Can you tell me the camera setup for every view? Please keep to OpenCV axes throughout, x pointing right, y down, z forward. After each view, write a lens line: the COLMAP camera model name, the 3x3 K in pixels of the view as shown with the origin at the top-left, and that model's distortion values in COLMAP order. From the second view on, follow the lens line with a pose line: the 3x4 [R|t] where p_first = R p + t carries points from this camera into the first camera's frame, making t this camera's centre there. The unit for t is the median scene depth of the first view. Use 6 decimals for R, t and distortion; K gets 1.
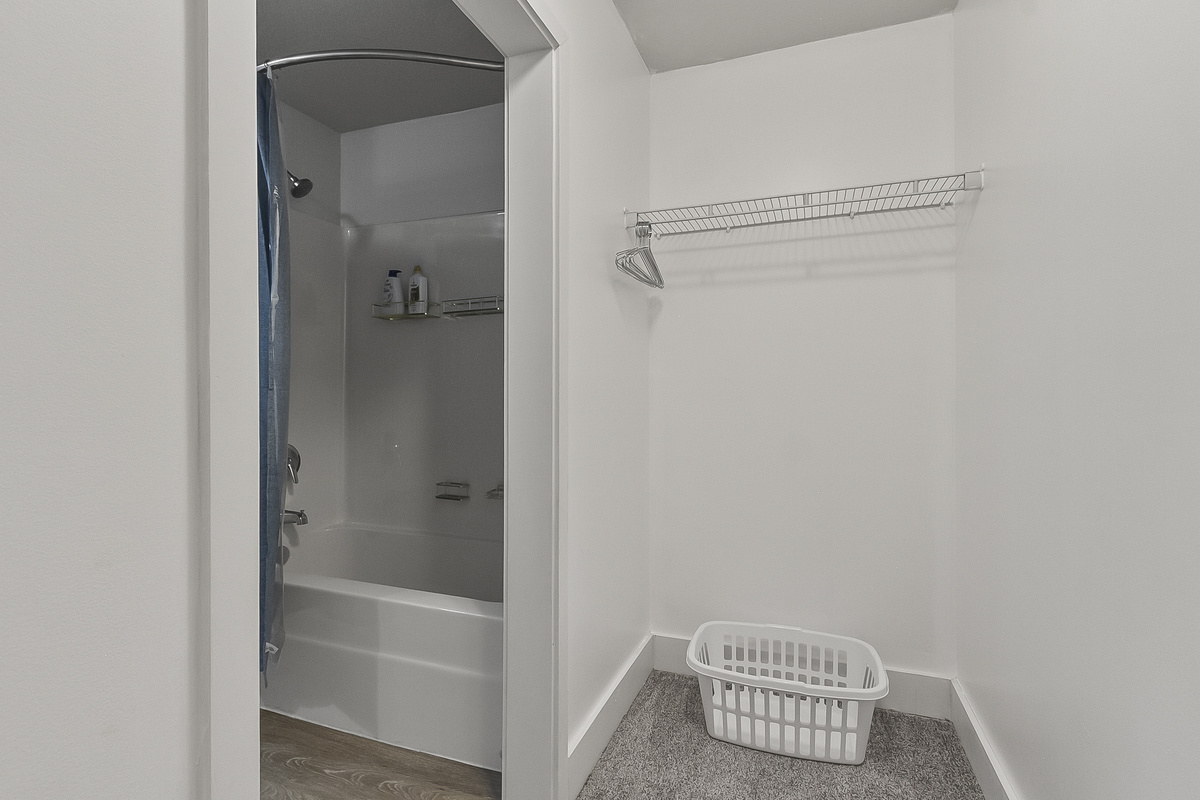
lens RADIAL K [[540.3, 0, 600.0], [0, 540.3, 400.0], [0, 0, 1]] dist [0.008950, -0.000588]
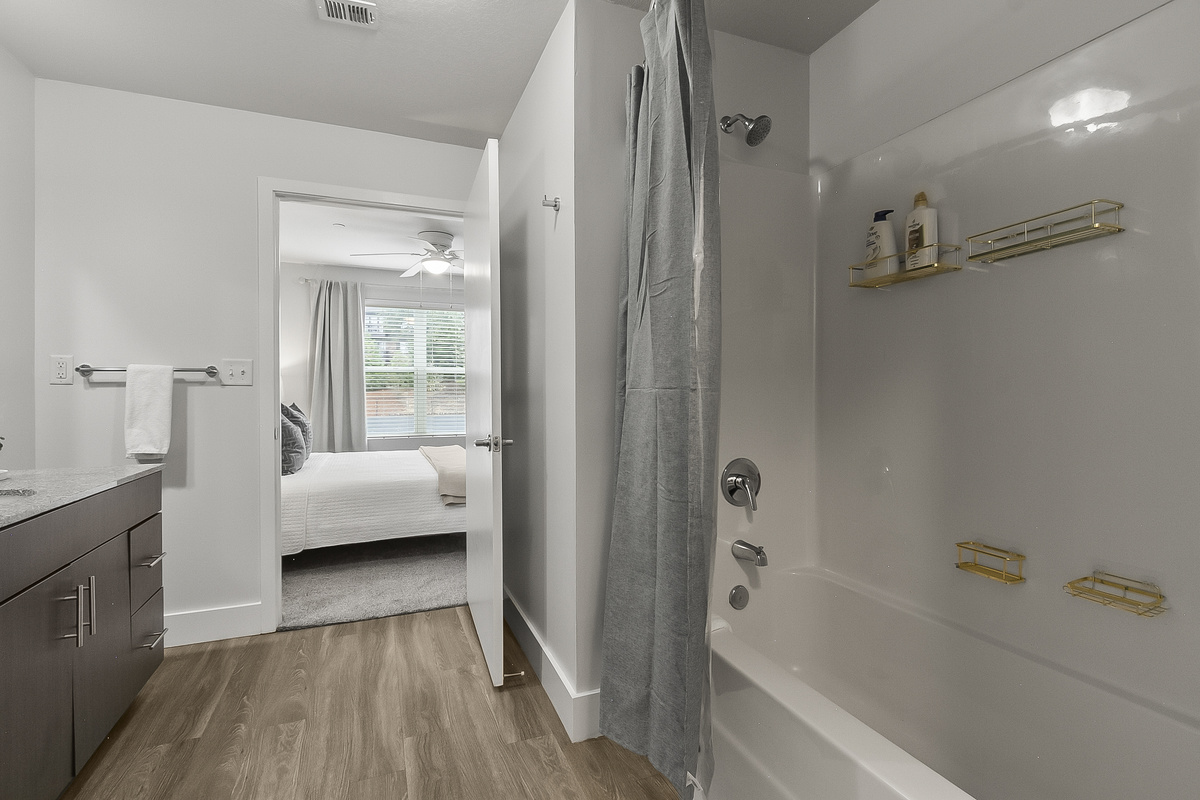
lens RADIAL K [[578.4, 0, 600.0], [0, 578.4, 400.0], [0, 0, 1]] dist [0.003115, -0.000175]
pose [[0.683173, -0.006439, -0.730228, -0.098775], [0.002503, 0.999976, -0.006476, -0.001750], [0.730252, 0.002596, 0.683172, 0.260204]]
